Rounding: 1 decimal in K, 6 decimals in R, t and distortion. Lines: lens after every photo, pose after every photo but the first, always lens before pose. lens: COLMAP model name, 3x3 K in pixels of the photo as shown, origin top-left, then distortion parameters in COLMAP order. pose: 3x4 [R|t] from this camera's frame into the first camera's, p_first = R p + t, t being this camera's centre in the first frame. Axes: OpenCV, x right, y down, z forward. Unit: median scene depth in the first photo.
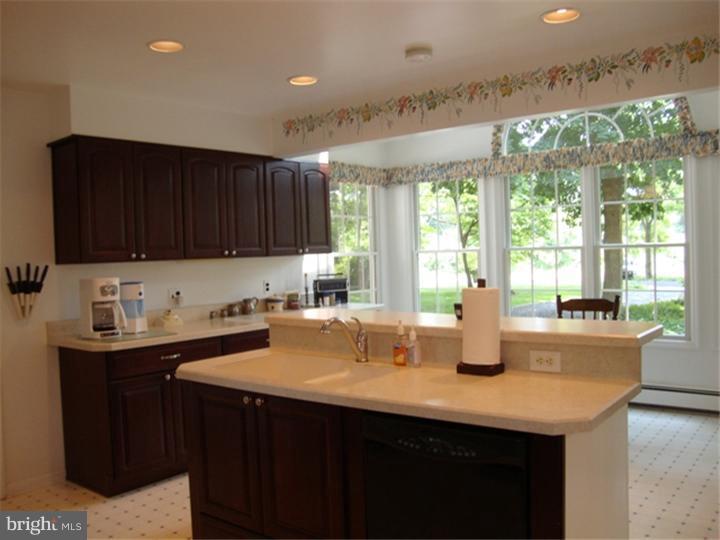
lens RADIAL K [[641.3, 0, 360.4], [0, 641.3, 266.2], [0, 0, 1]] dist [-0.200008, 0.215887]
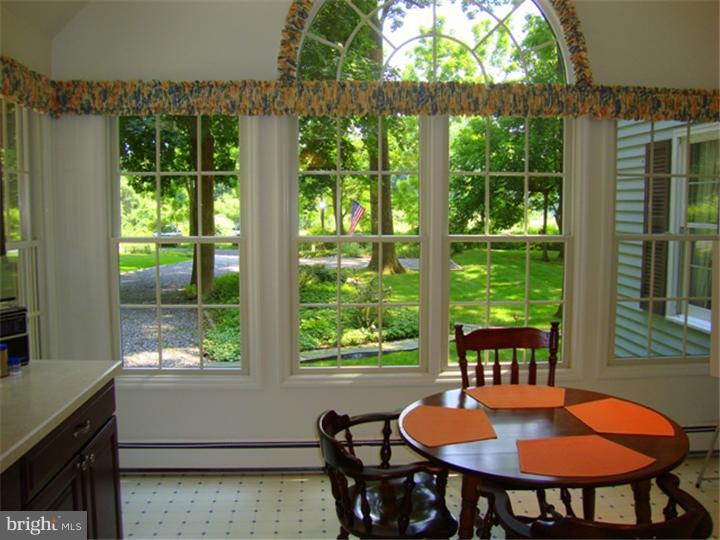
lens RADIAL K [[641.3, 0, 360.4], [0, 641.3, 266.2], [0, 0, 1]] dist [-0.200008, 0.215887]
pose [[0.753364, -0.030728, 0.656885, -0.123369], [-0.010079, 0.998251, 0.058255, -0.037175], [-0.657526, -0.050508, 0.751737, 0.511440]]
